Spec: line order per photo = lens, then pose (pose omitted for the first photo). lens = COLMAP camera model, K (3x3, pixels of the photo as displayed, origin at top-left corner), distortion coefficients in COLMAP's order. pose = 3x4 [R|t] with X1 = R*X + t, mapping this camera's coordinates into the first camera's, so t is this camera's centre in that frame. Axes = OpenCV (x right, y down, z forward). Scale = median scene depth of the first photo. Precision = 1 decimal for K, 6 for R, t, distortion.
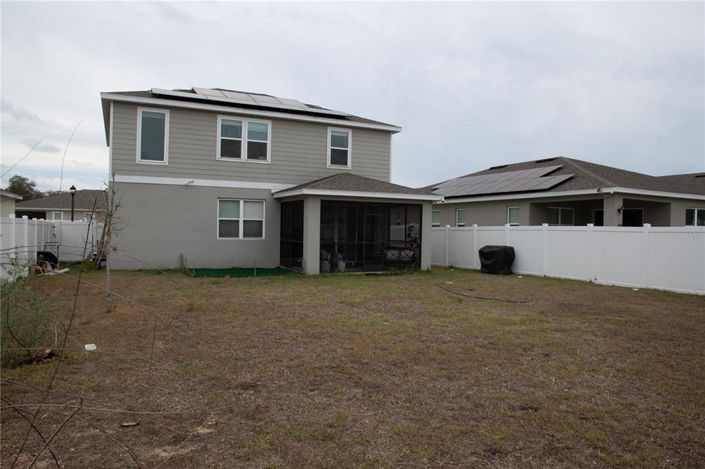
lens RADIAL K [[503.6, 0, 350.6], [0, 503.6, 233.5], [0, 0, 1]] dist [-0.106349, 0.095036]
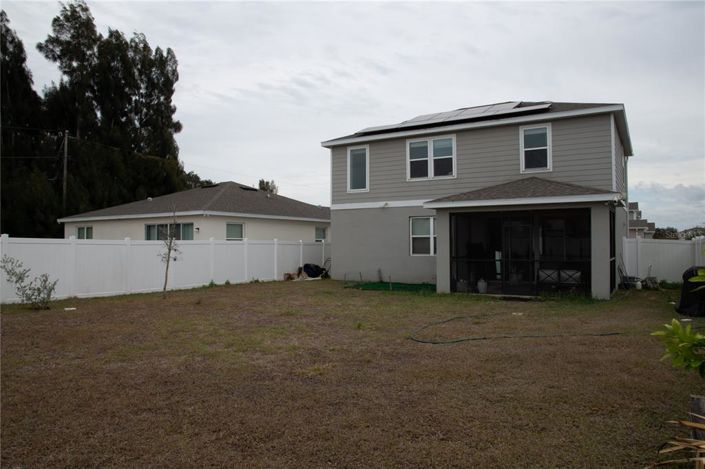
lens RADIAL K [[503.6, 0, 350.6], [0, 503.6, 233.5], [0, 0, 1]] dist [-0.106349, 0.095036]
pose [[0.537041, -0.034811, -0.842838, 0.568773], [0.009725, 0.999337, -0.035078, 0.000660], [0.843500, 0.010642, 0.537024, 0.317580]]
